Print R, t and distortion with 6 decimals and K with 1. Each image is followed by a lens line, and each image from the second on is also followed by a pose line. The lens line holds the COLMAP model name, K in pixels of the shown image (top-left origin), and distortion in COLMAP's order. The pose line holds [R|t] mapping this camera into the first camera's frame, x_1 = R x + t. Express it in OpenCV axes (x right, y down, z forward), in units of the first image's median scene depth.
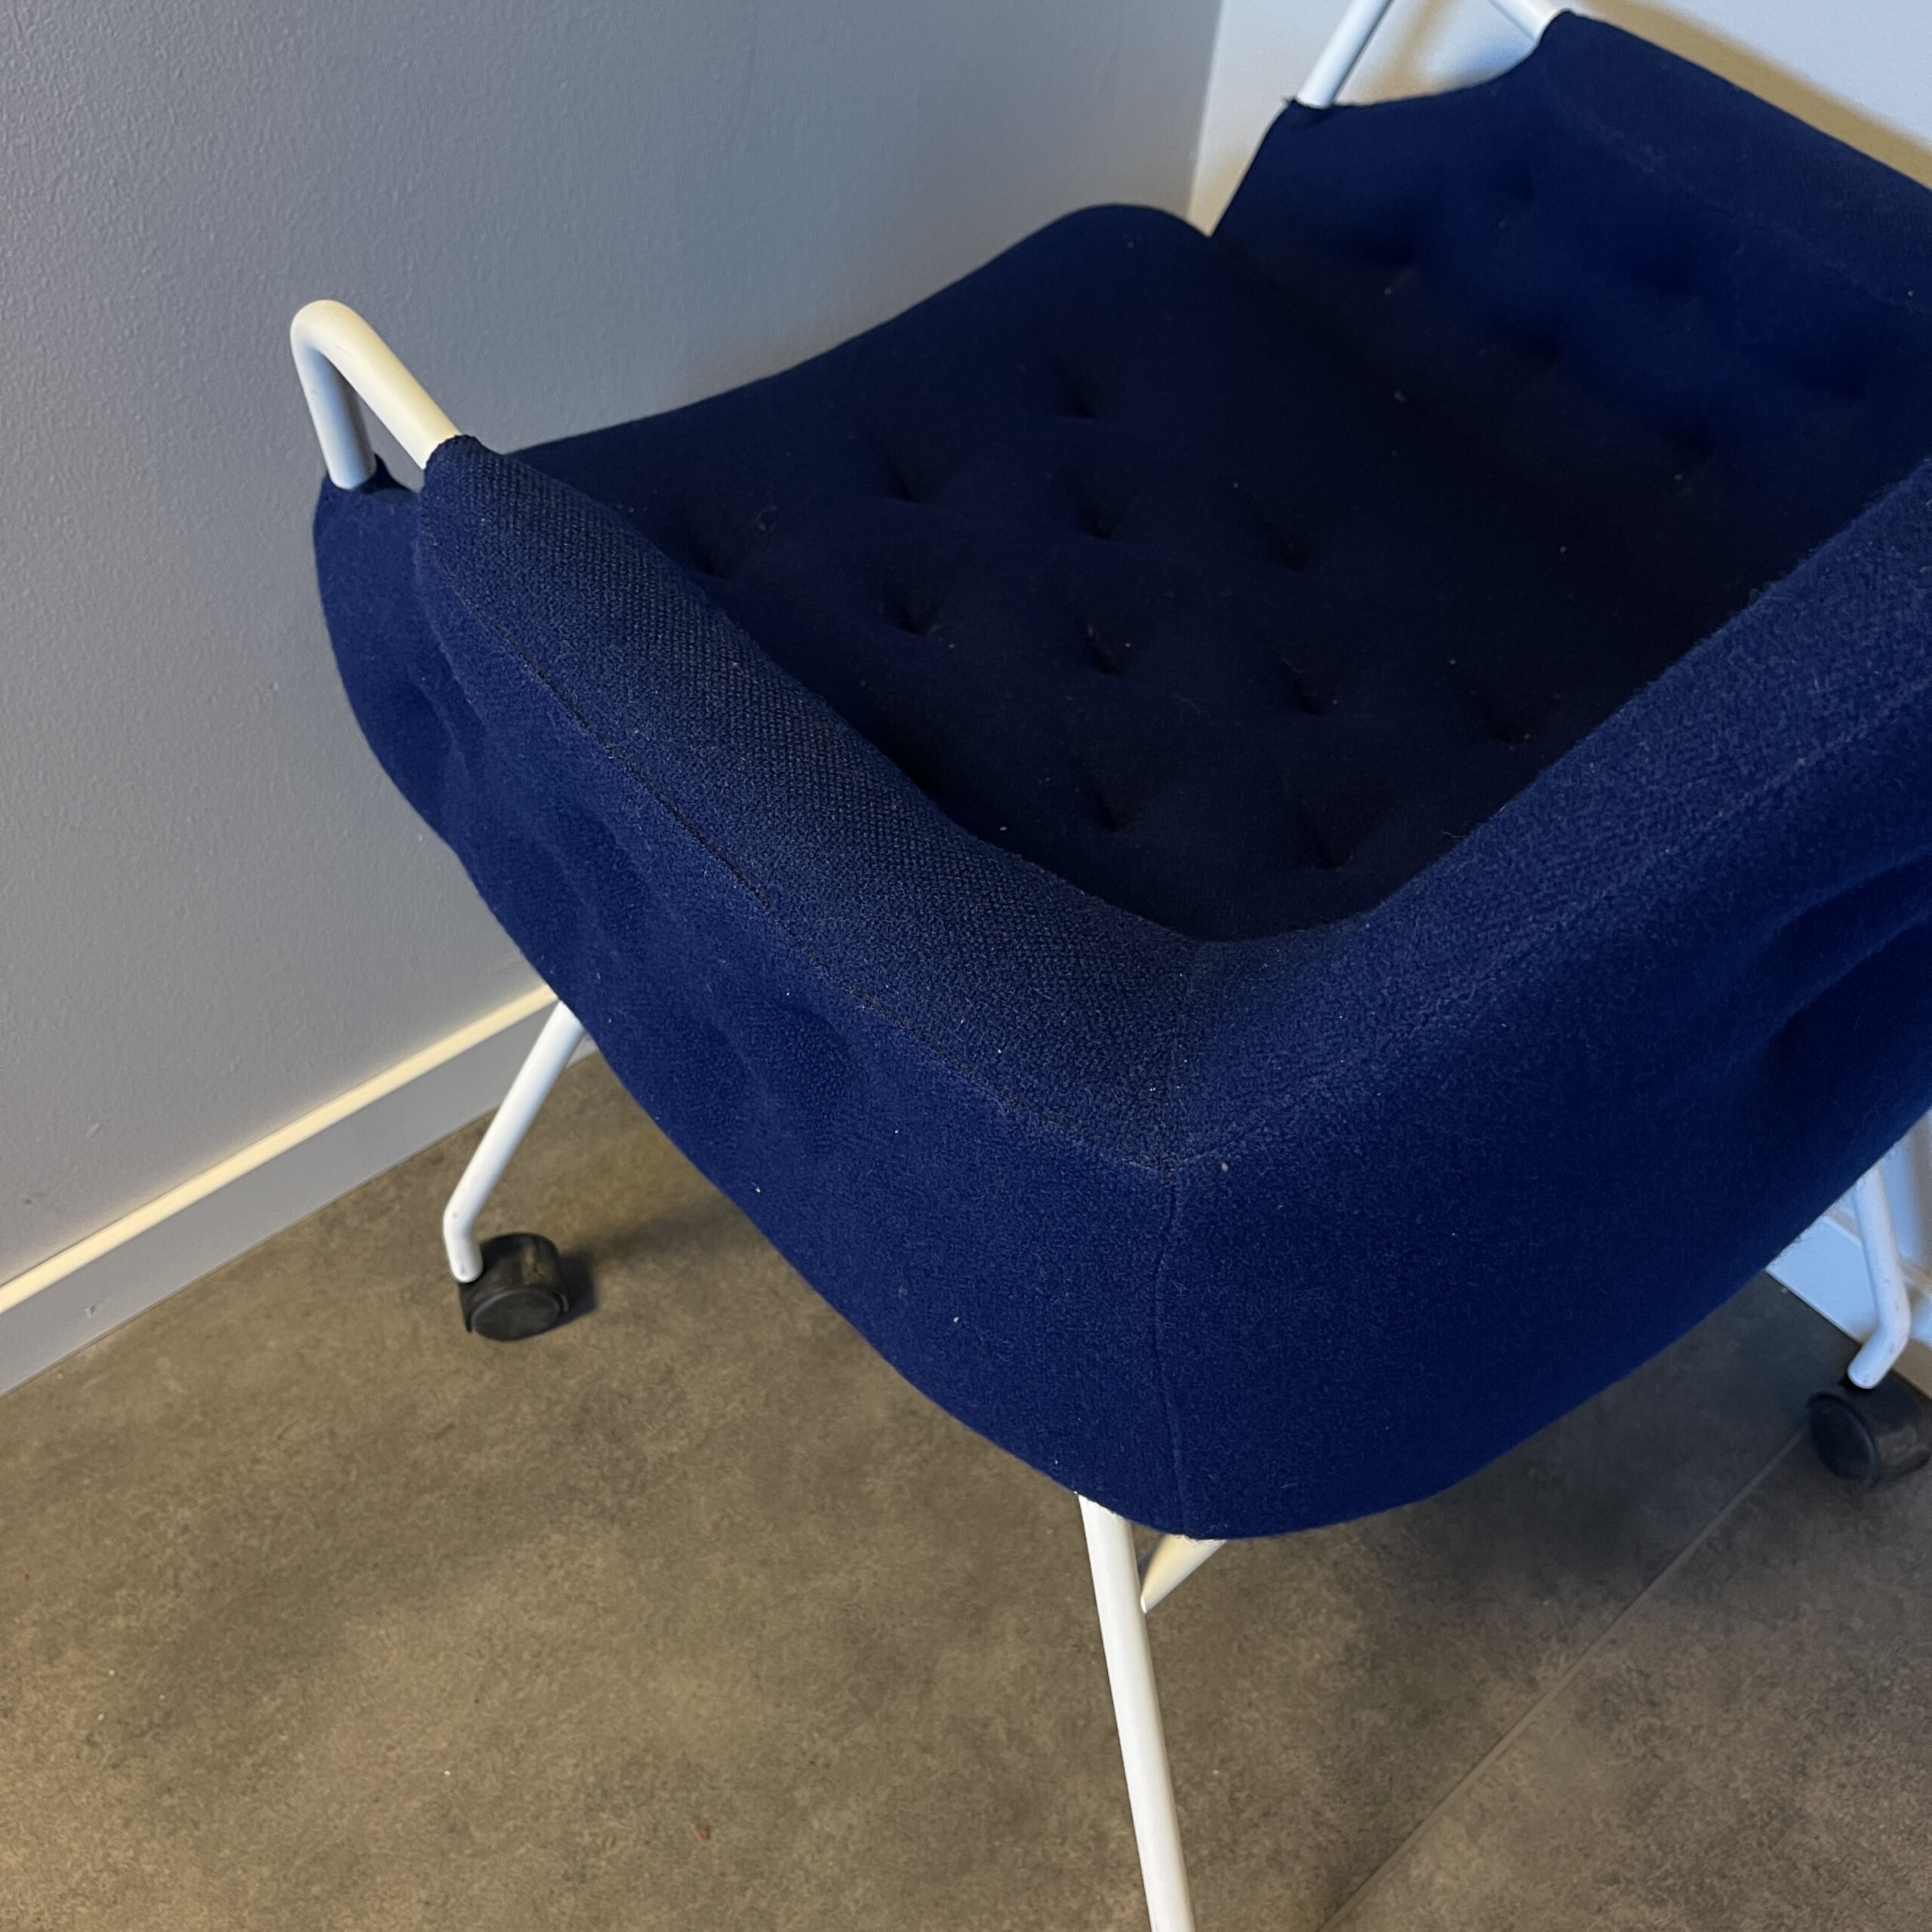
lens RADIAL K [[1955.0, 0, 955.2], [0, 1955.0, 995.2], [0, 0, 1]] dist [0.018935, 0.000000]
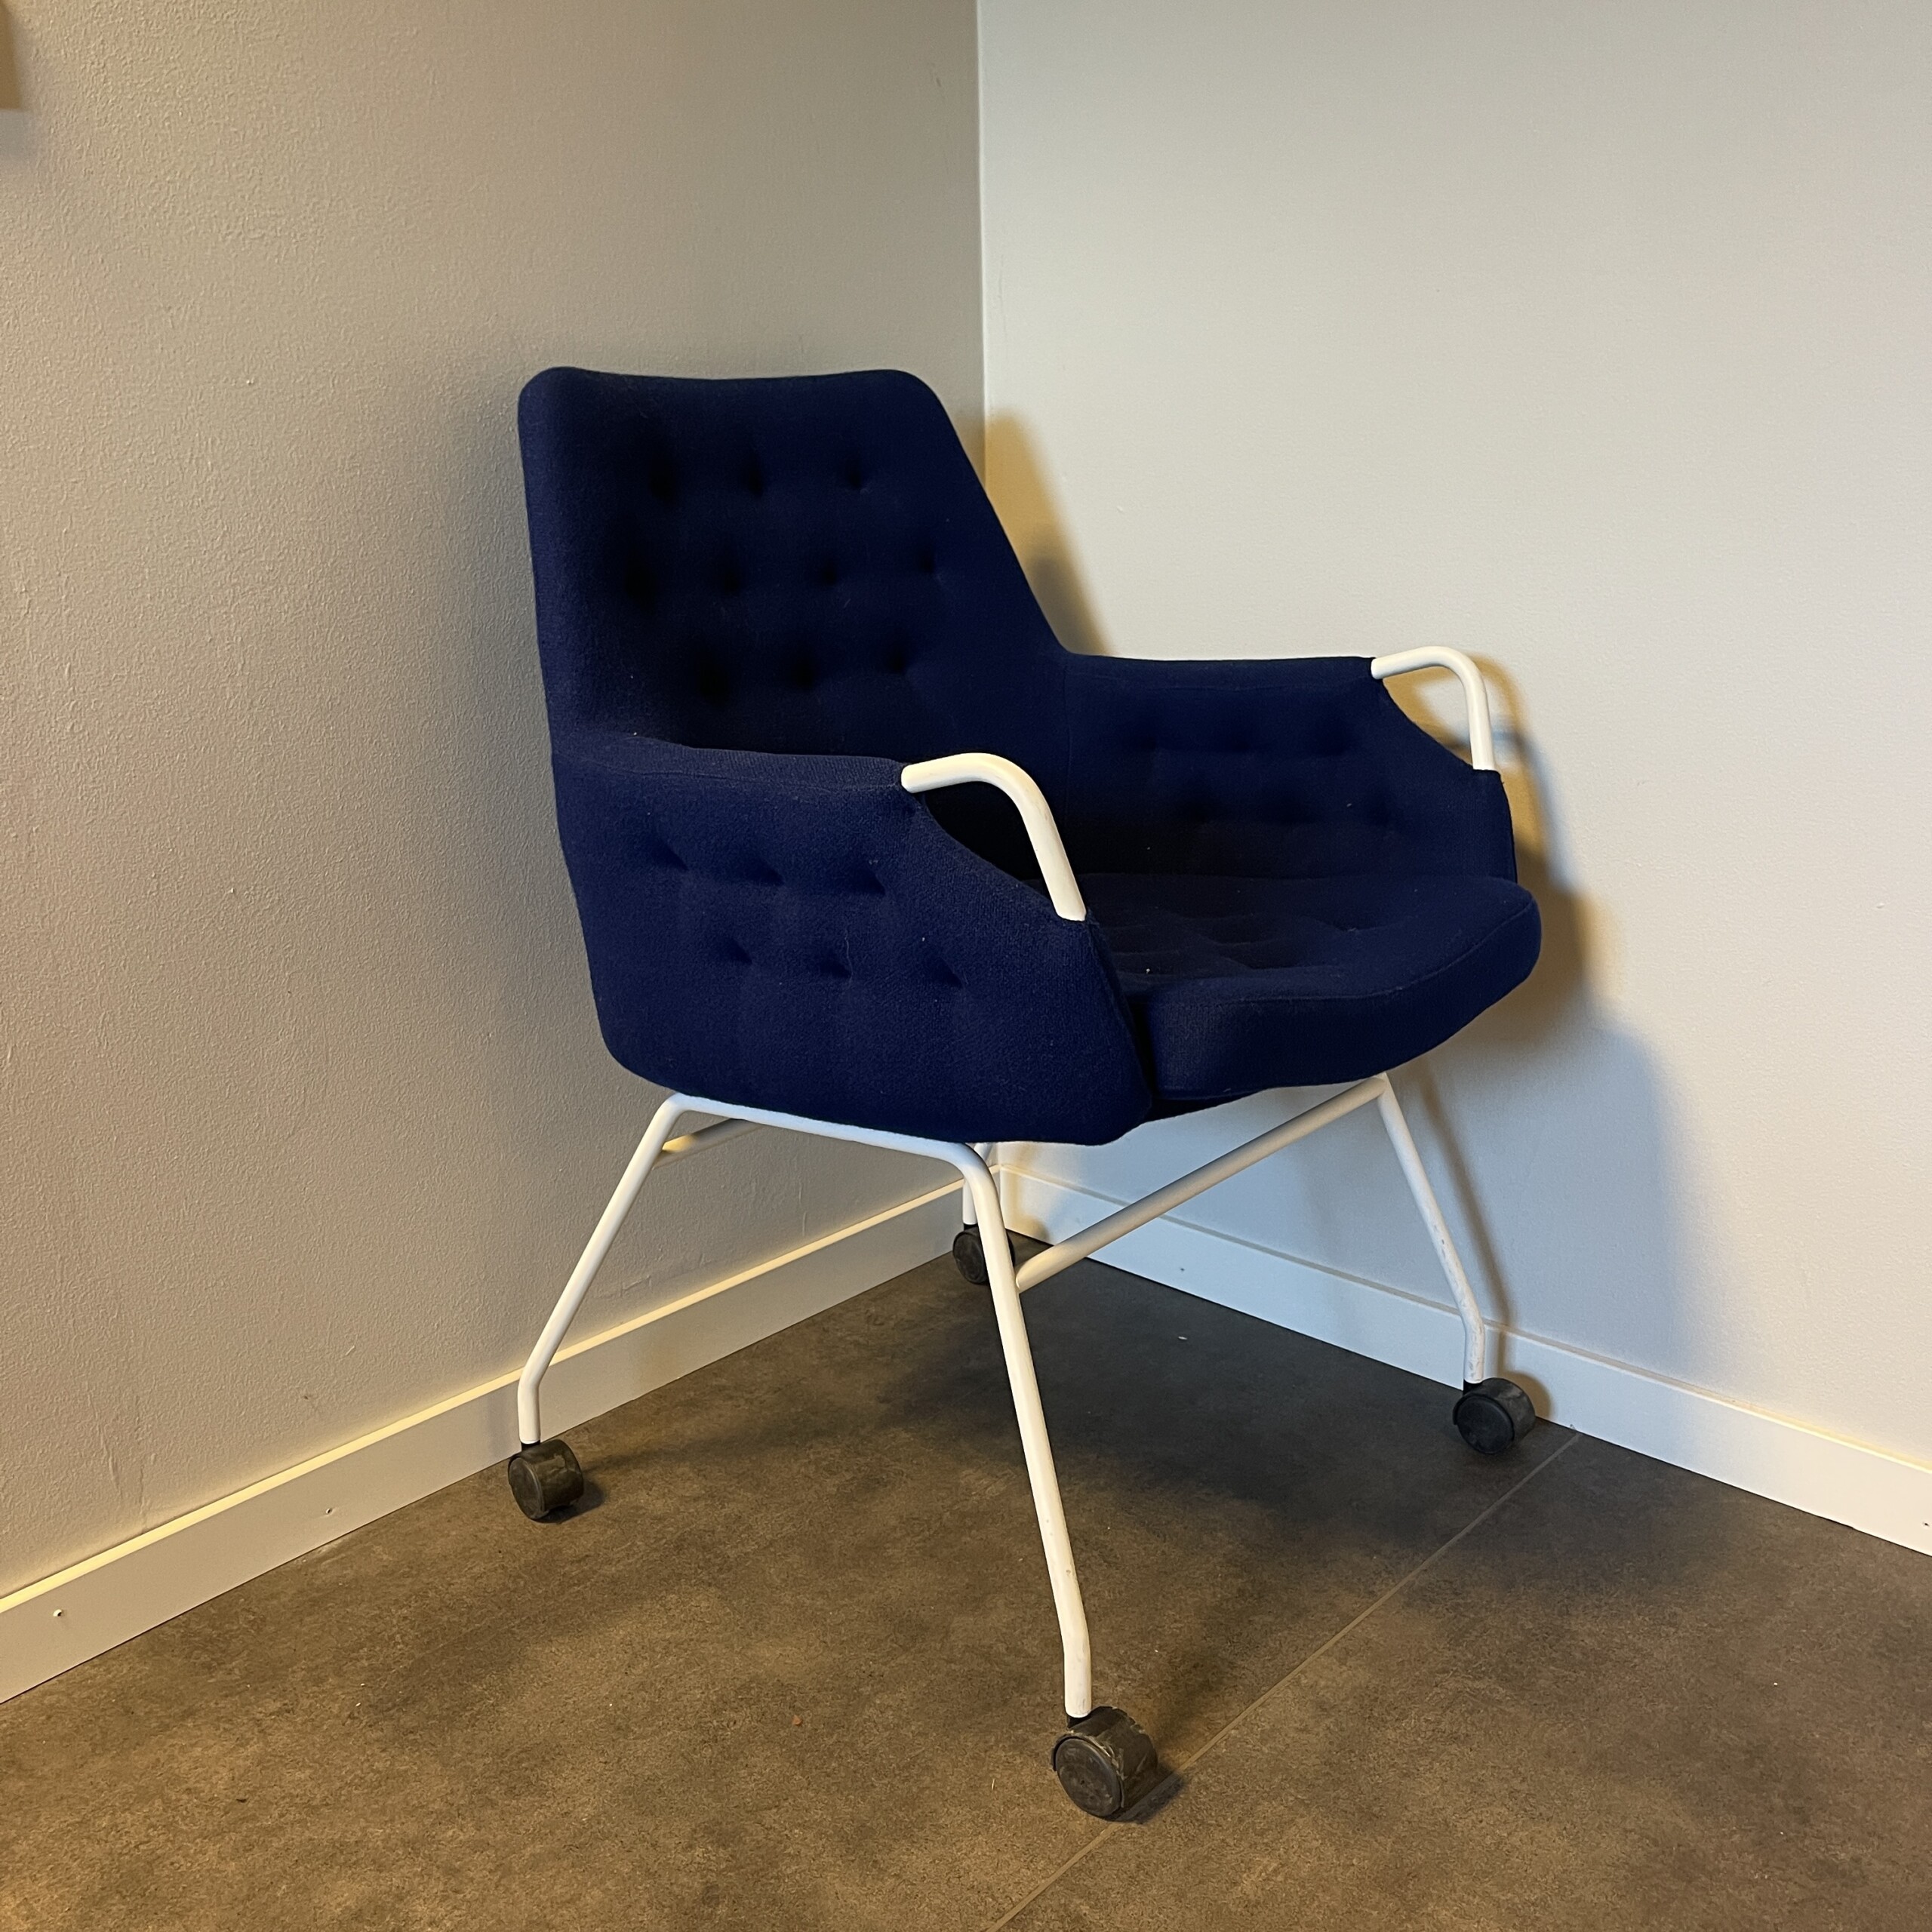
lens RADIAL K [[1955.0, 0, 974.7], [0, 1955.0, 986.2], [0, 0, 1]] dist [0.018935, 0.000000]
pose [[0.990385, -0.110783, 0.082848, -0.059075], [0.137976, 0.834214, -0.533900, 0.720885], [-0.009966, 0.540198, 0.841479, -0.432943]]
